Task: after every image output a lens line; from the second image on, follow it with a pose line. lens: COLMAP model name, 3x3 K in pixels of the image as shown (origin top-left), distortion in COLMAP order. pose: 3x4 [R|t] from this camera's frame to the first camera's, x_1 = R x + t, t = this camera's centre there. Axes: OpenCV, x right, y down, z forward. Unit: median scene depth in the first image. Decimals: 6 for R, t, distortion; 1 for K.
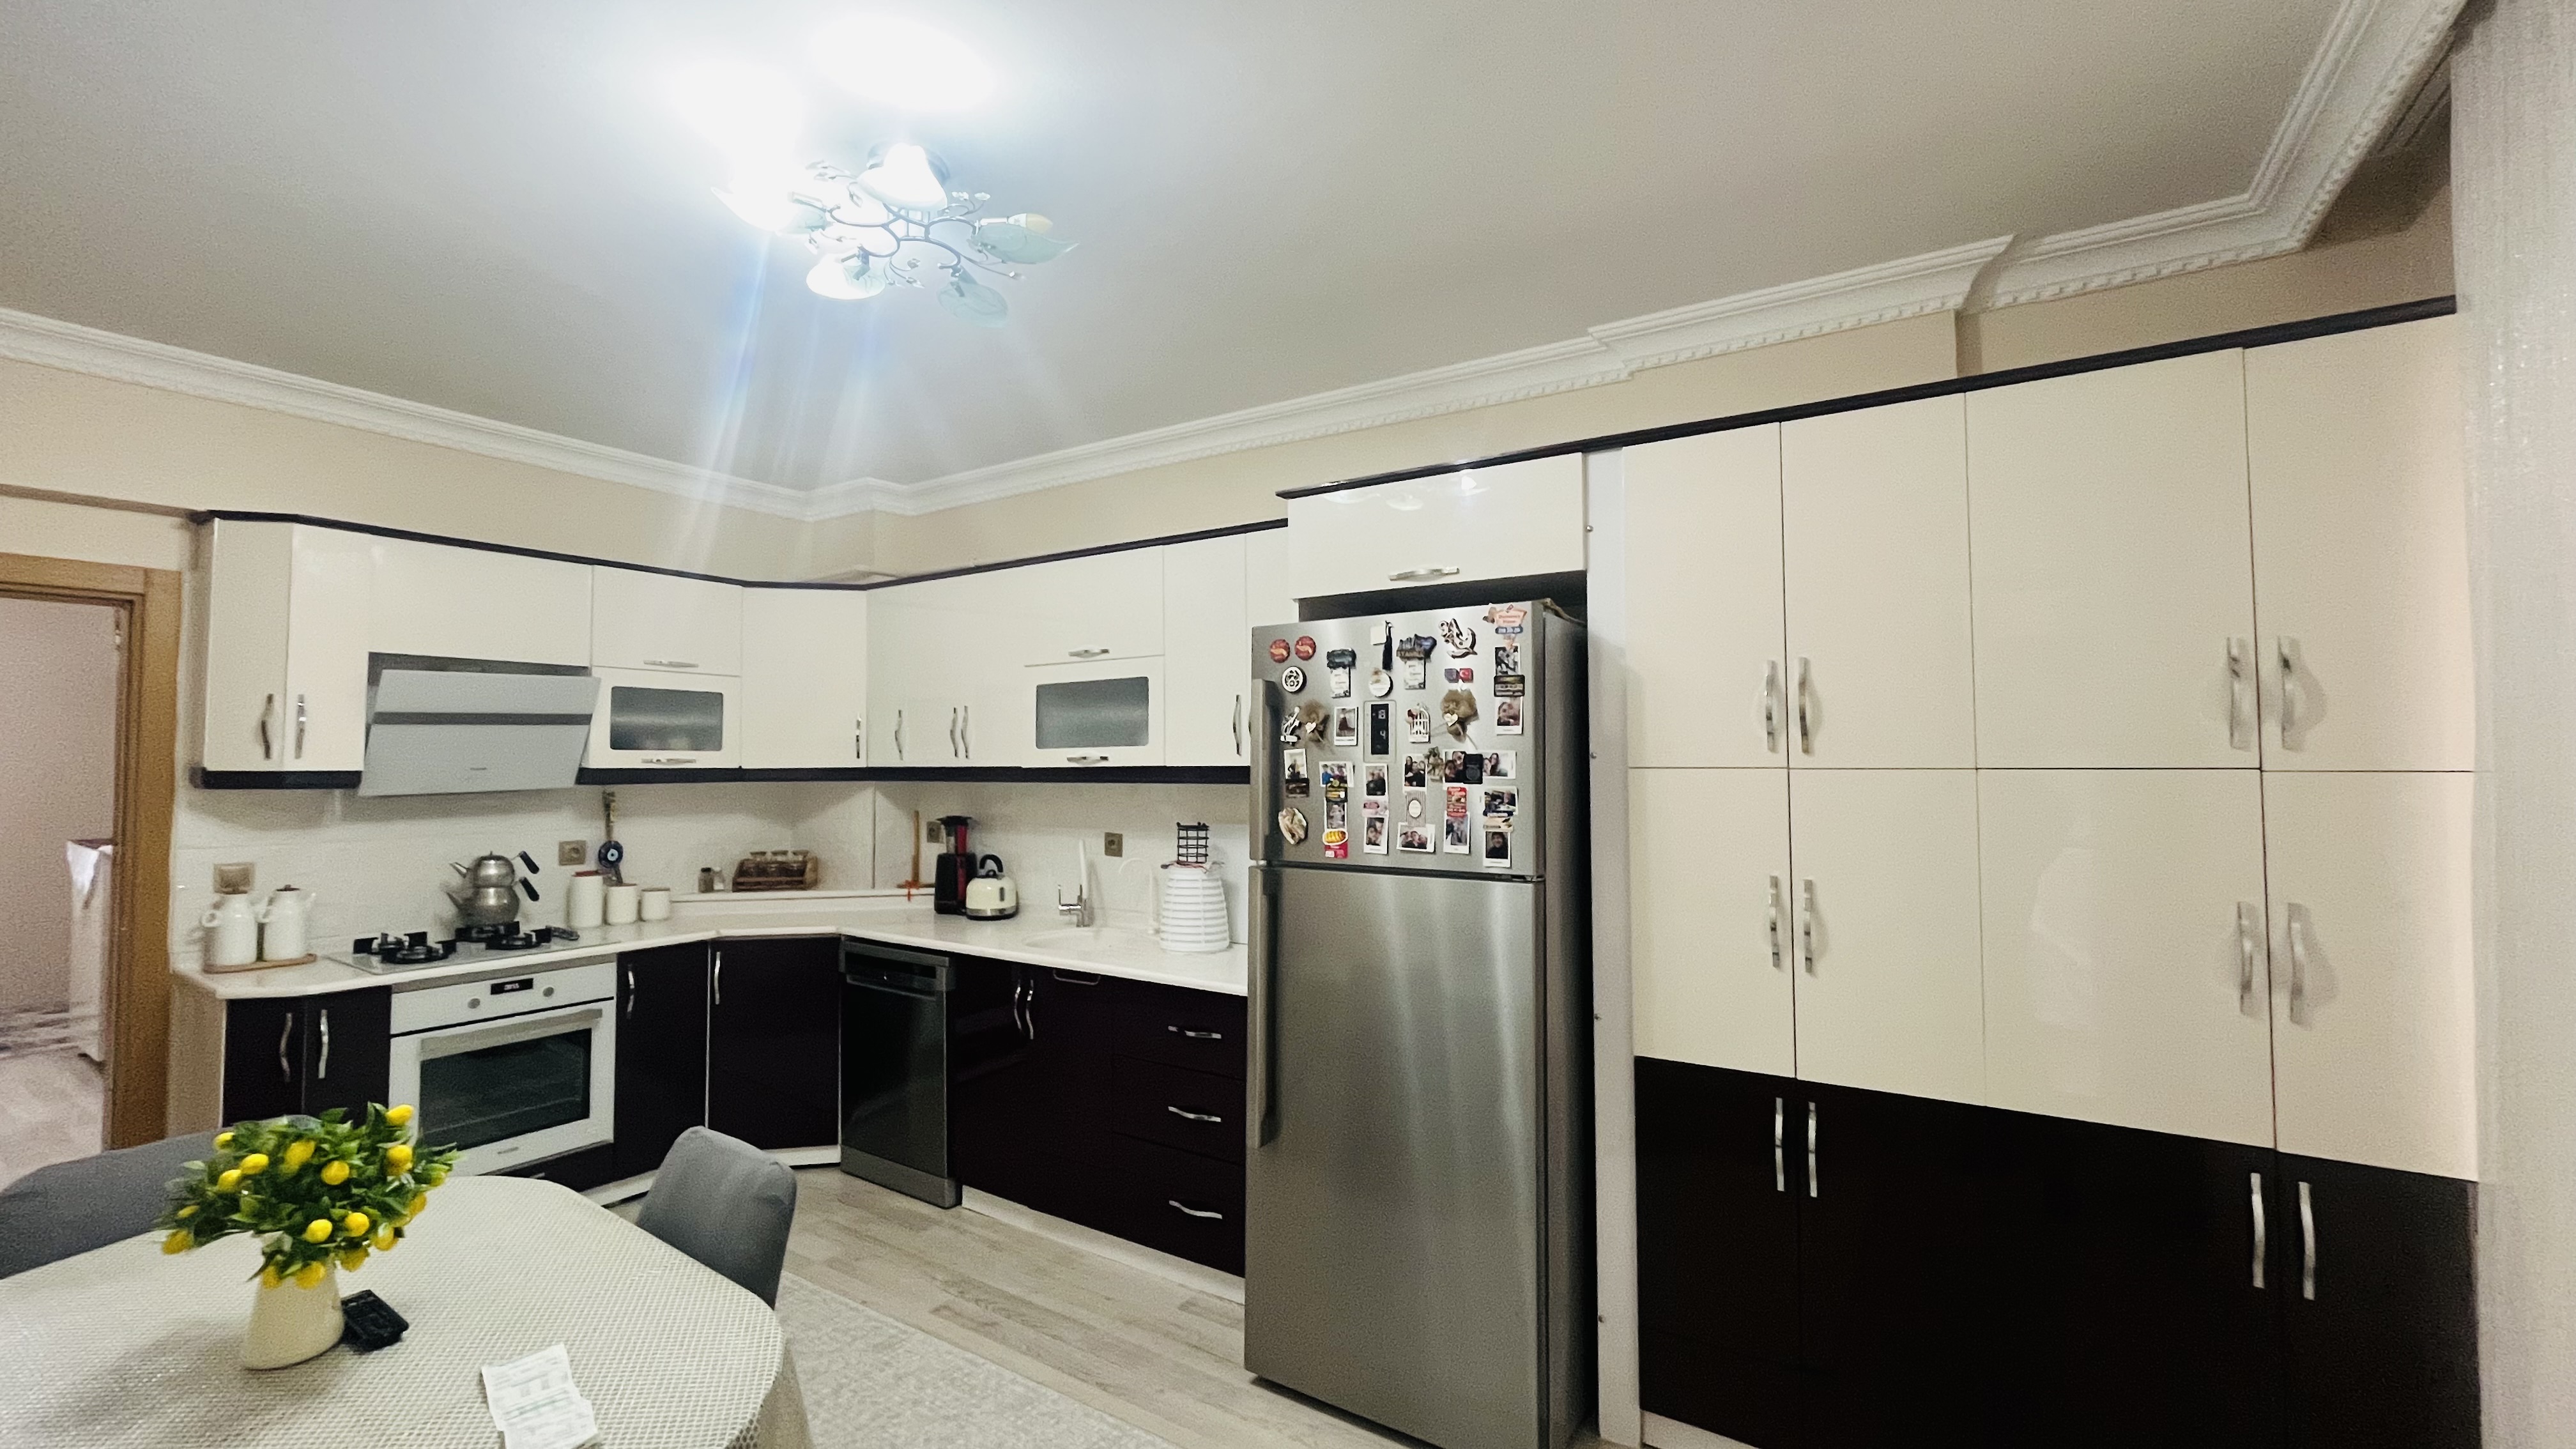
lens RADIAL K [[1029.4, 0, 1281.7], [0, 1029.4, 720.9], [0, 0, 1]] dist [-0.005705, -0.000283]
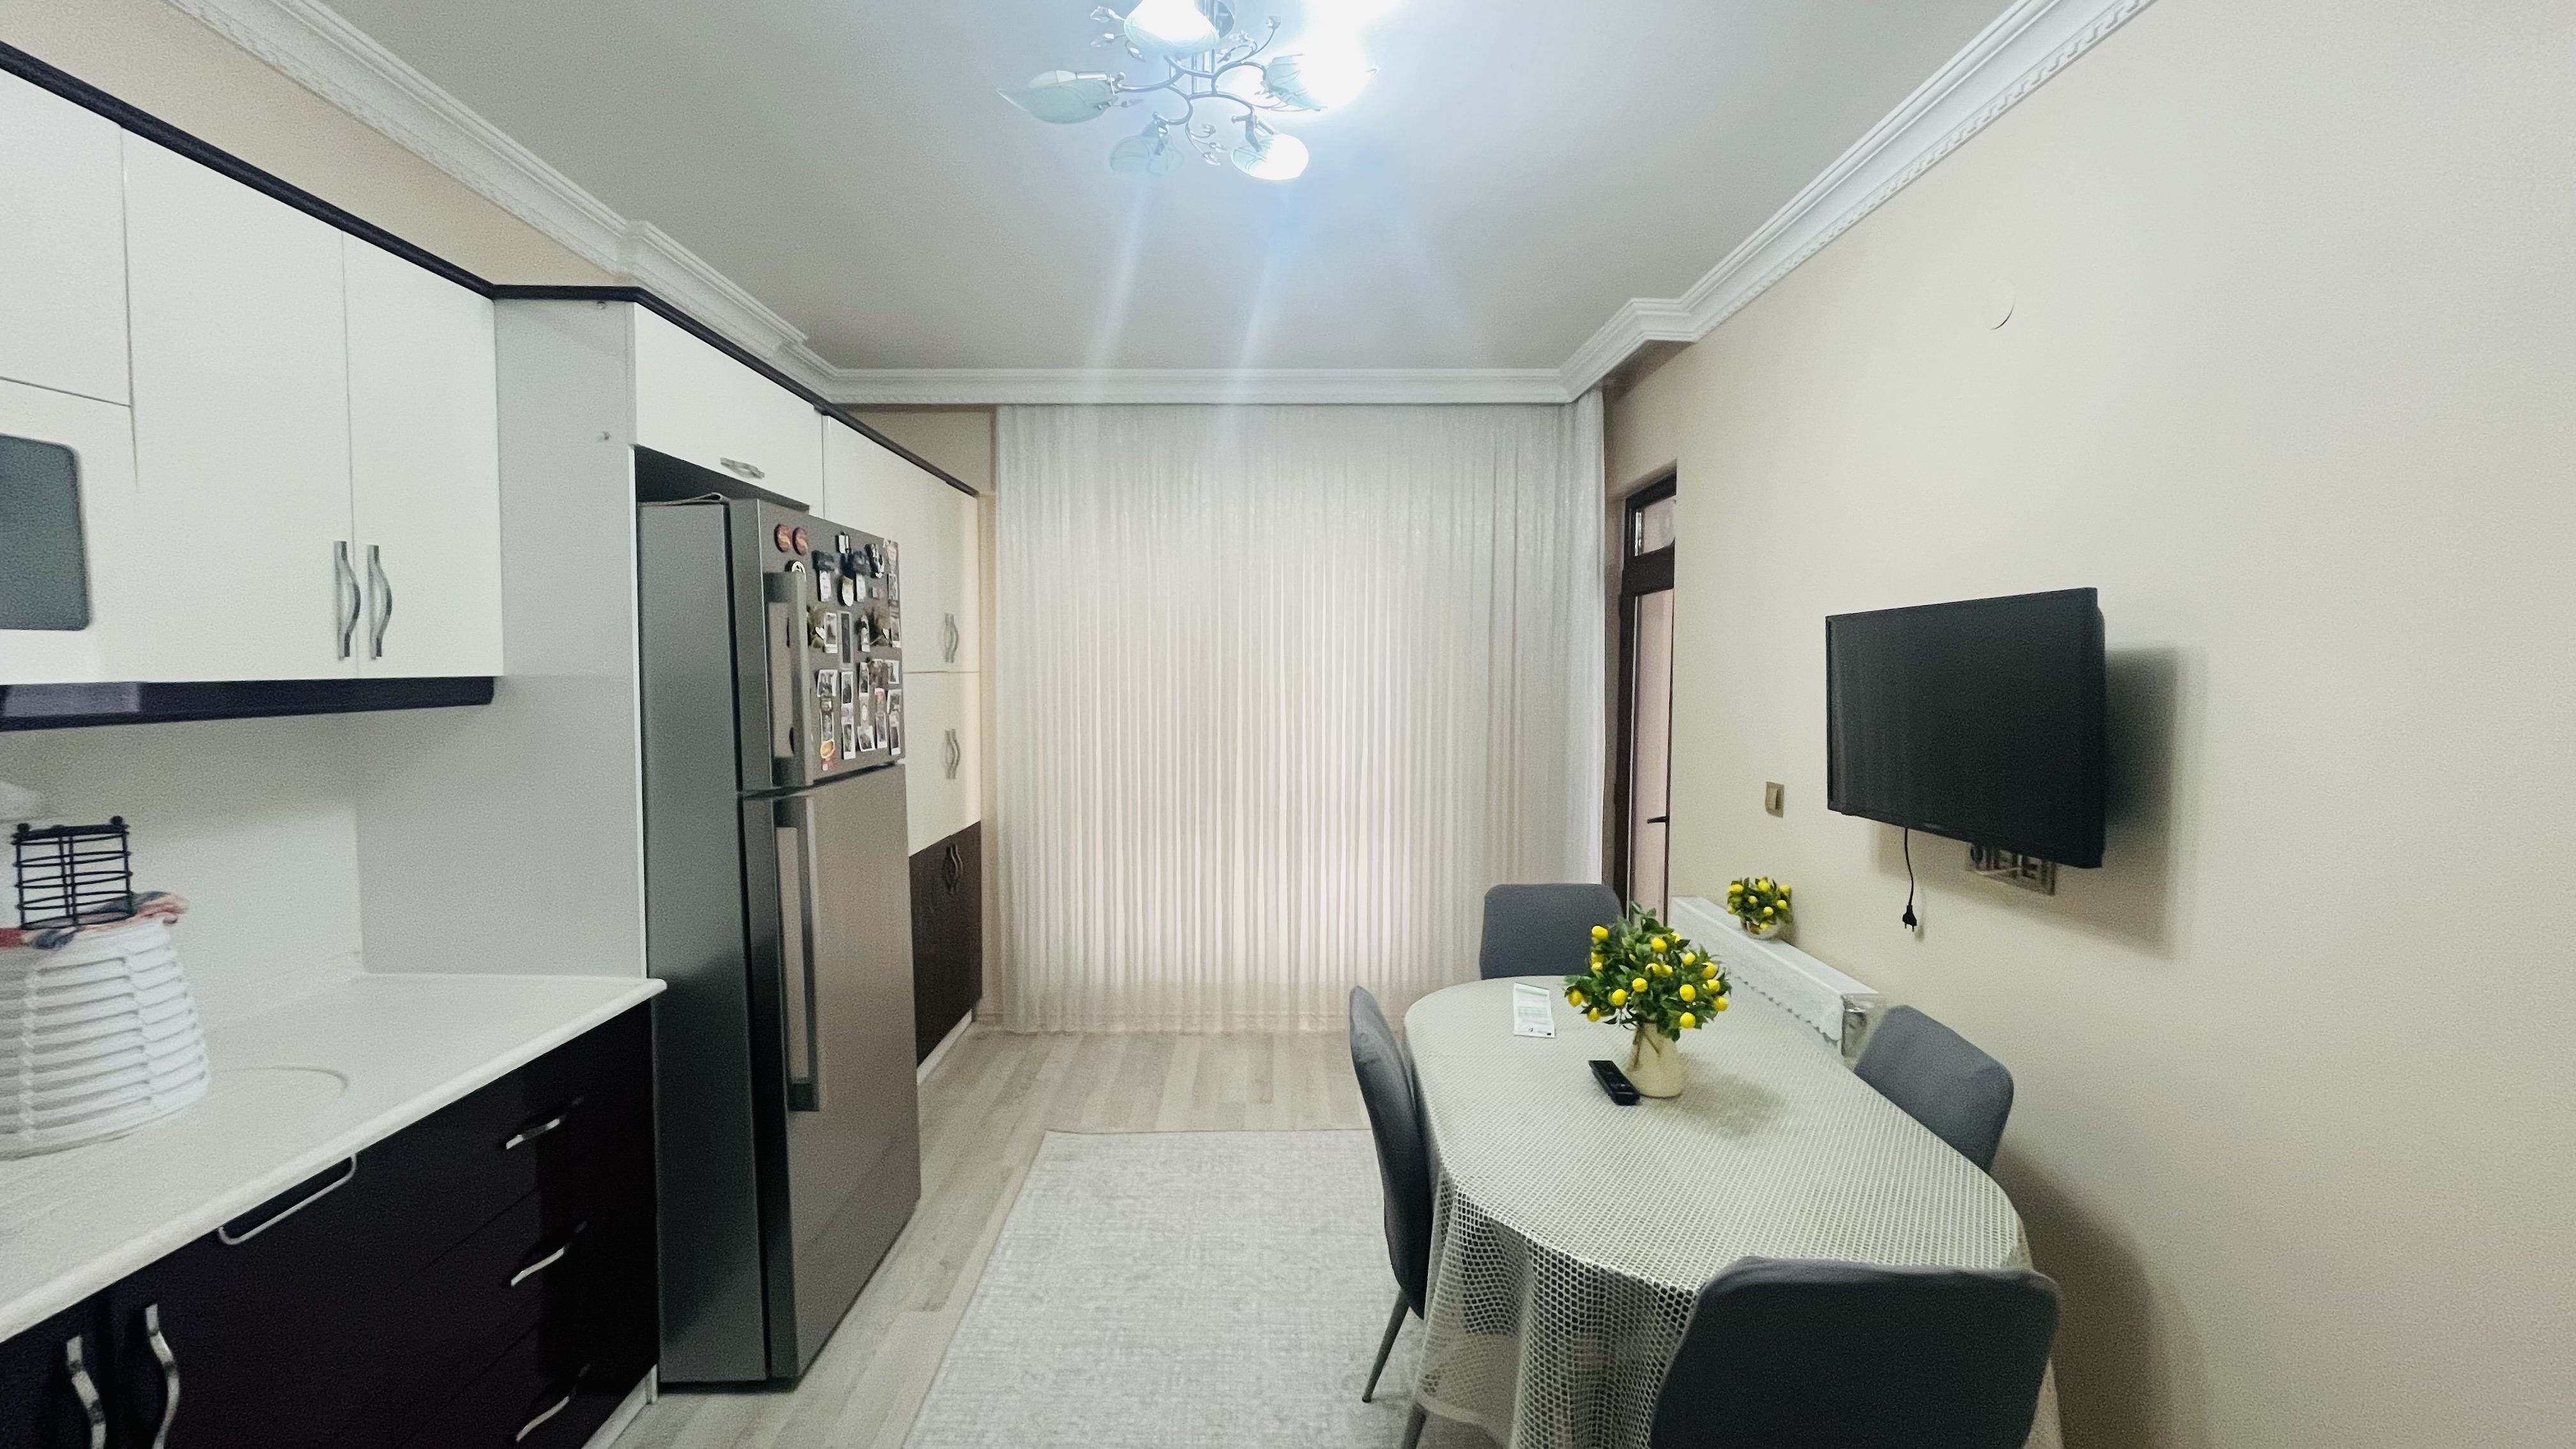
lens RADIAL K [[1029.4, 0, 1274.0], [0, 1029.4, 721.6], [0, 0, 1]] dist [-0.005705, -0.000283]
pose [[-0.549456, -0.044861, 0.834318, -0.764734], [-0.032855, 0.998945, 0.032076, 0.033918], [-0.834877, -0.009787, -0.550350, 0.927766]]
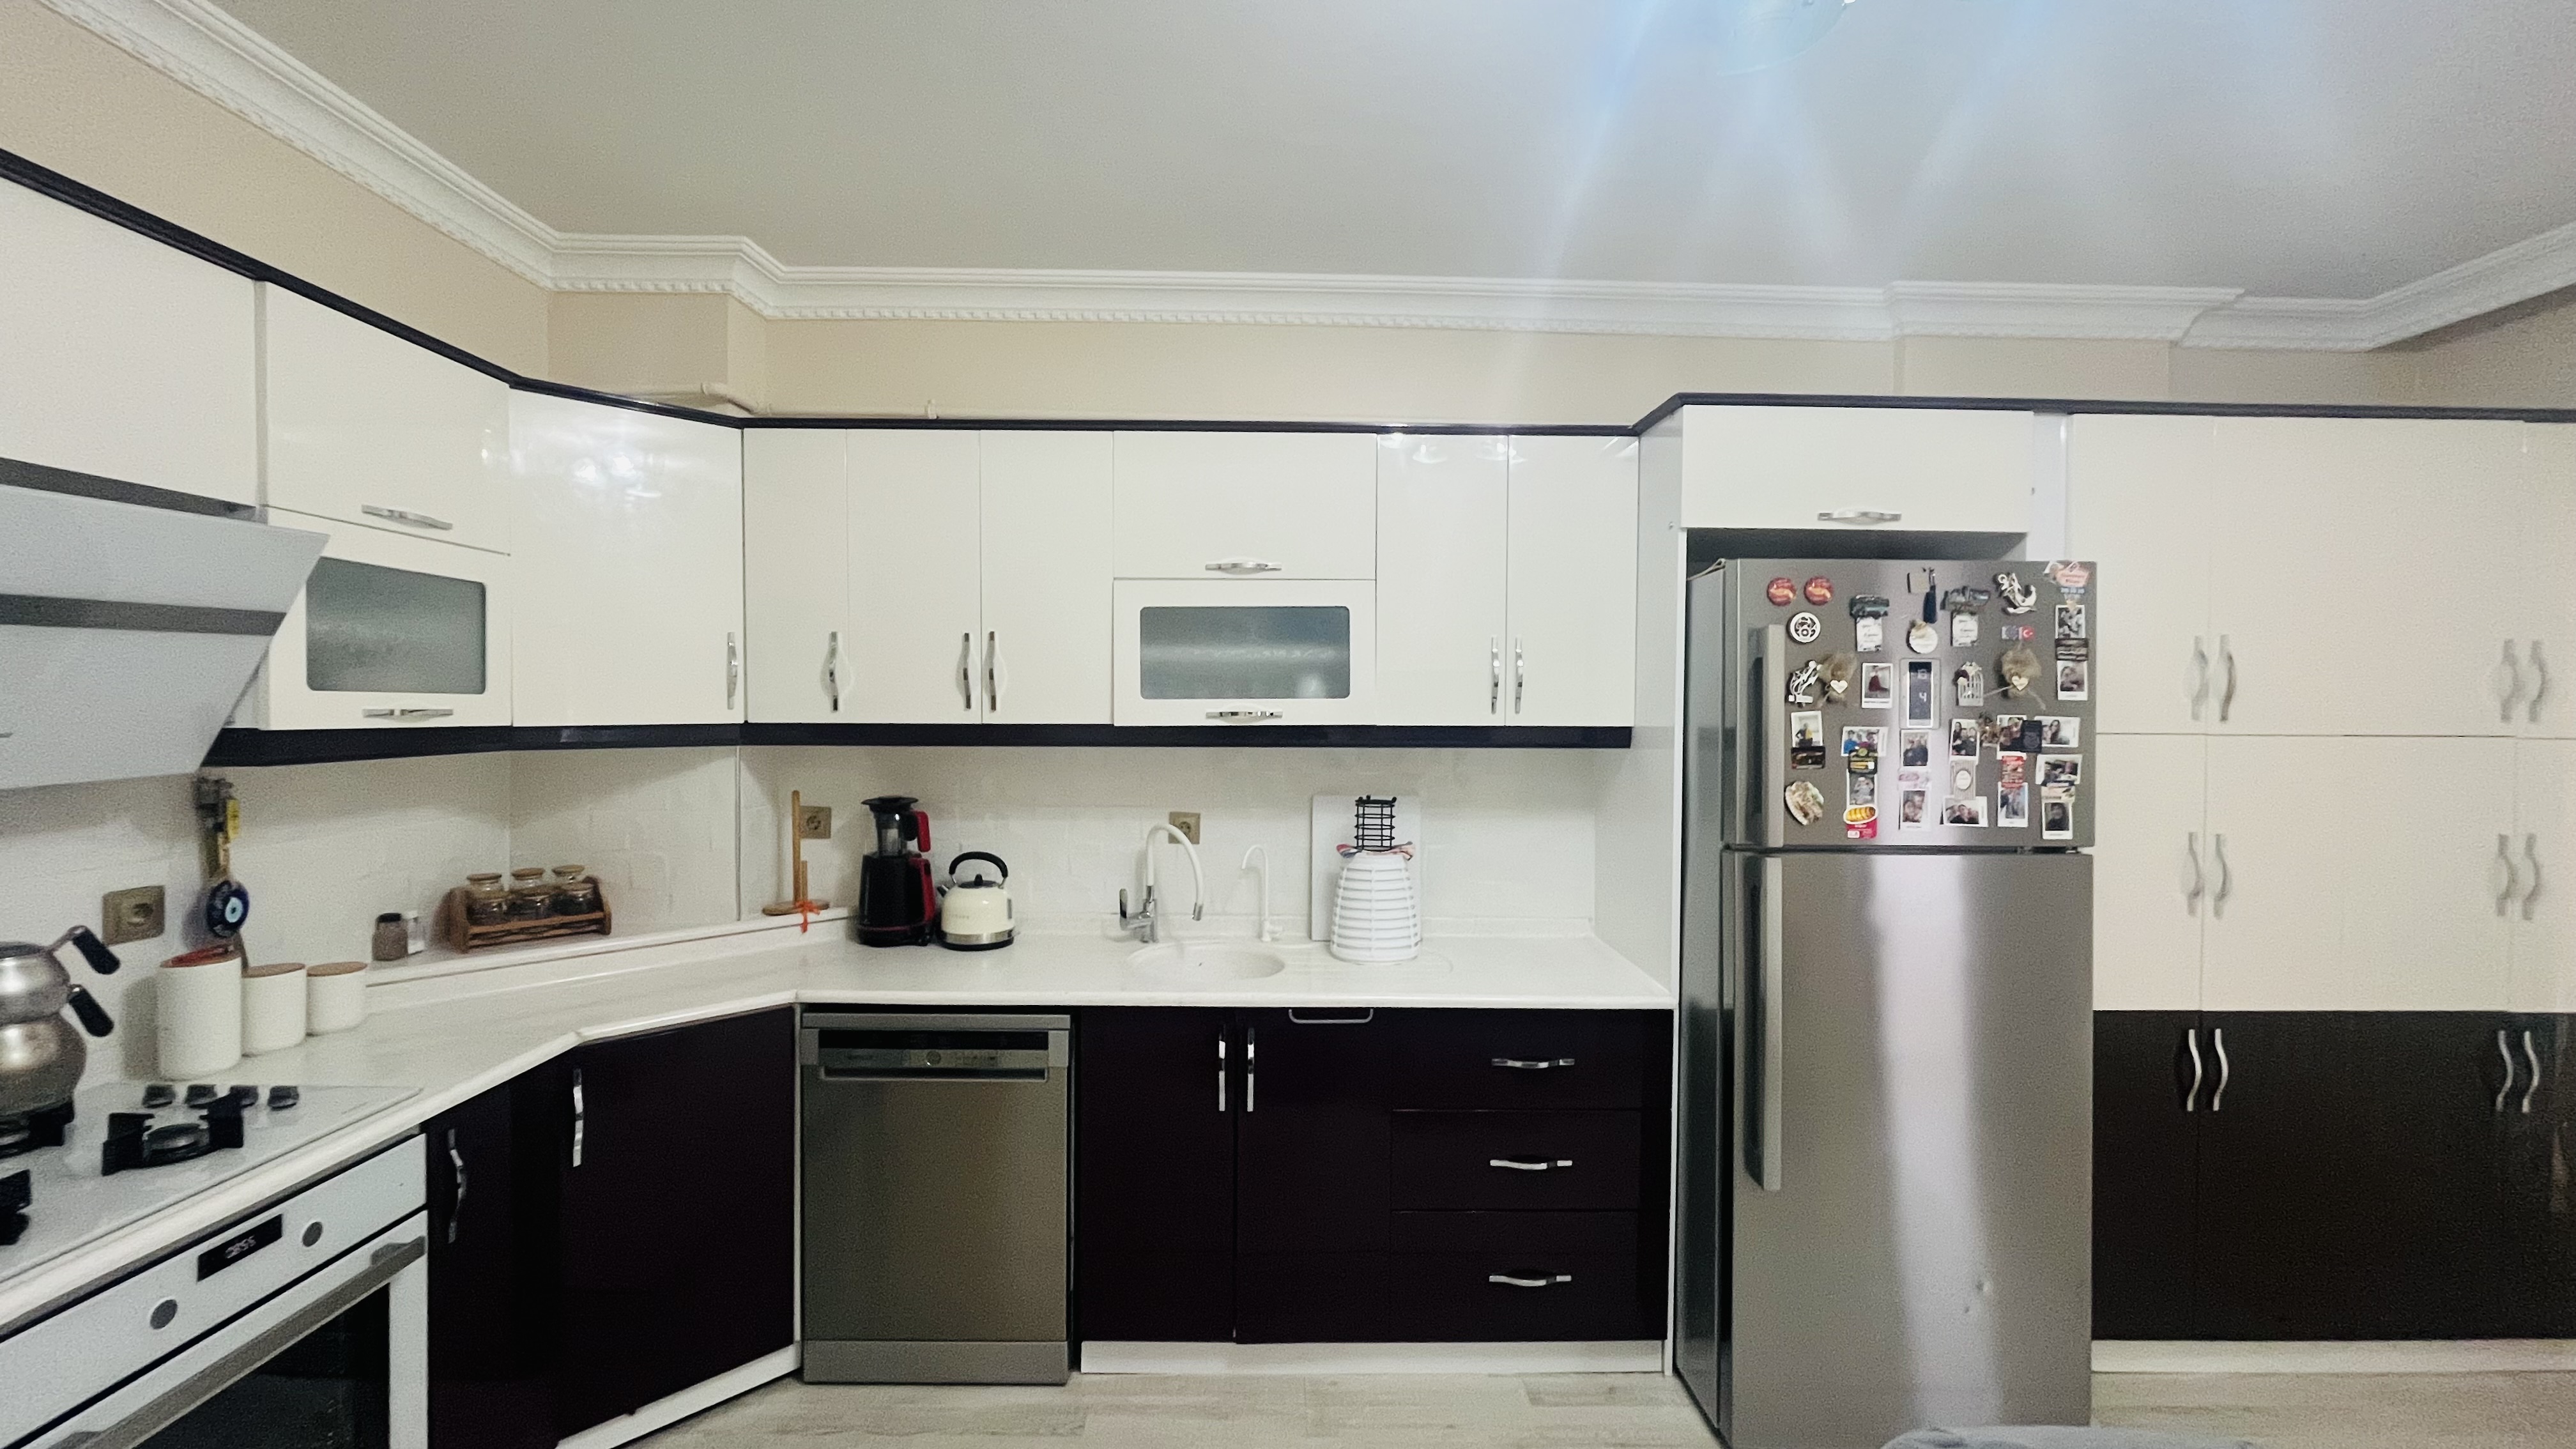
lens RADIAL K [[1029.4, 0, 1278.7], [0, 1029.4, 725.7], [0, 0, 1]] dist [-0.005705, -0.000283]
pose [[0.831539, -0.000964, 0.555465, -0.654131], [-0.031437, 0.998314, 0.048795, 0.009466], [-0.554575, -0.058038, 0.830107, 0.440044]]
